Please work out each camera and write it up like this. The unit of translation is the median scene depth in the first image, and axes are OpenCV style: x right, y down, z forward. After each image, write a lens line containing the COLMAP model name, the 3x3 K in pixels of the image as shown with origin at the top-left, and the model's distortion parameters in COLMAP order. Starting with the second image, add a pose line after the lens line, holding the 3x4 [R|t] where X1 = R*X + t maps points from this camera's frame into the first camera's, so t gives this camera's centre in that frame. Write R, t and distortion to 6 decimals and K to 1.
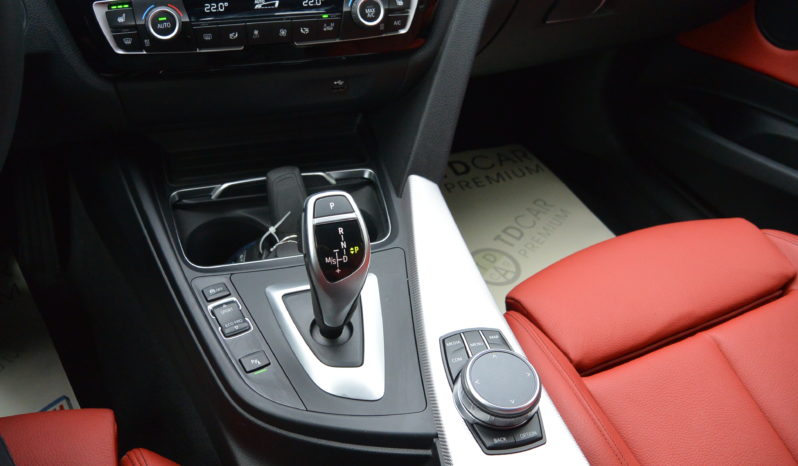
lens RADIAL K [[663.9, 0, 390.2], [0, 663.9, 233.6], [0, 0, 1]] dist [-0.164171, 0.106091]
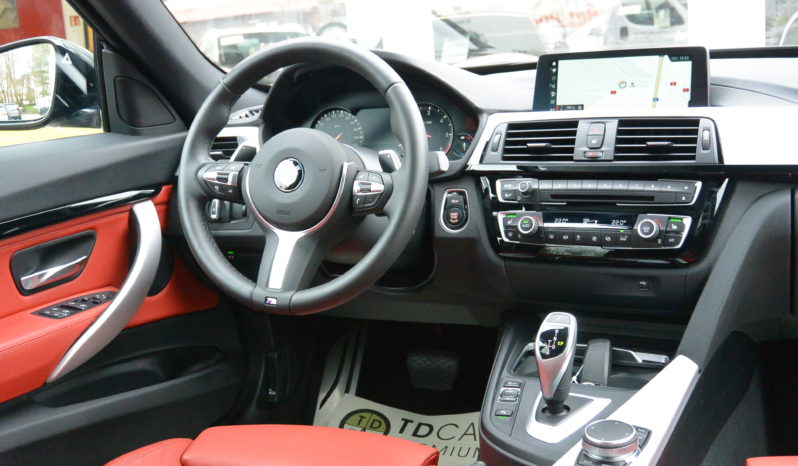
lens RADIAL K [[935.7, 0, 399.0], [0, 935.7, 233.0], [0, 0, 1]] dist [-0.087288, -0.006083]
pose [[0.660016, 0.019062, -0.751010, 1.243471], [-0.375015, 0.874575, -0.307380, 0.568092], [0.650955, 0.484516, 0.584382, -0.667874]]
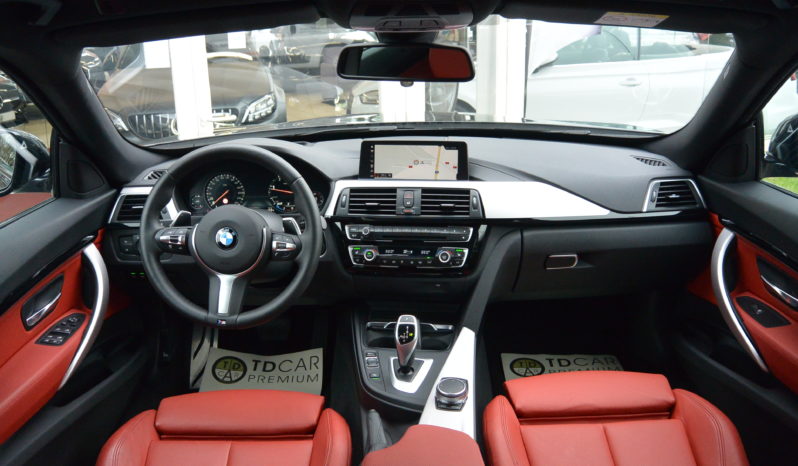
lens RADIAL K [[663.9, 0, 390.2], [0, 663.9, 233.6], [0, 0, 1]] dist [-0.164171, 0.106091]
pose [[0.897716, 0.041880, -0.438579, 0.949550], [-0.203149, 0.922678, -0.327714, 0.497290], [0.390942, 0.383291, 0.836811, -1.372588]]
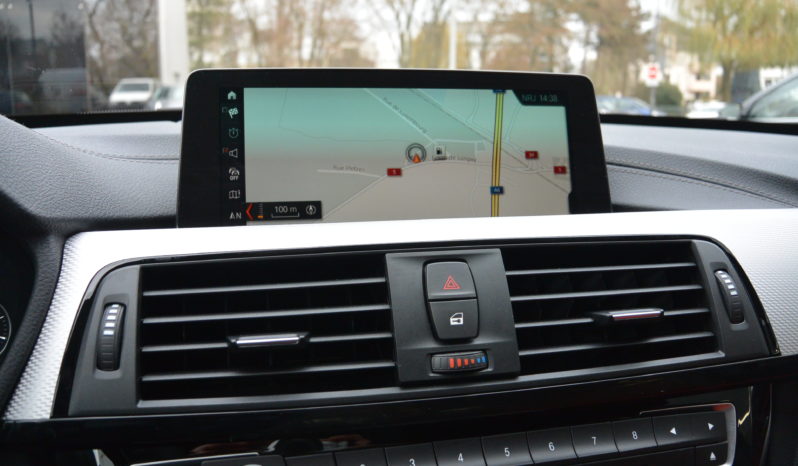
lens RADIAL K [[663.9, 0, 390.2], [0, 663.9, 233.6], [0, 0, 1]] dist [-0.164171, 0.106091]
pose [[0.988802, -0.065233, -0.134222, -0.169007], [-0.012875, 0.858762, -0.512214, -0.317759], [0.148678, 0.508206, 0.848305, 0.403526]]
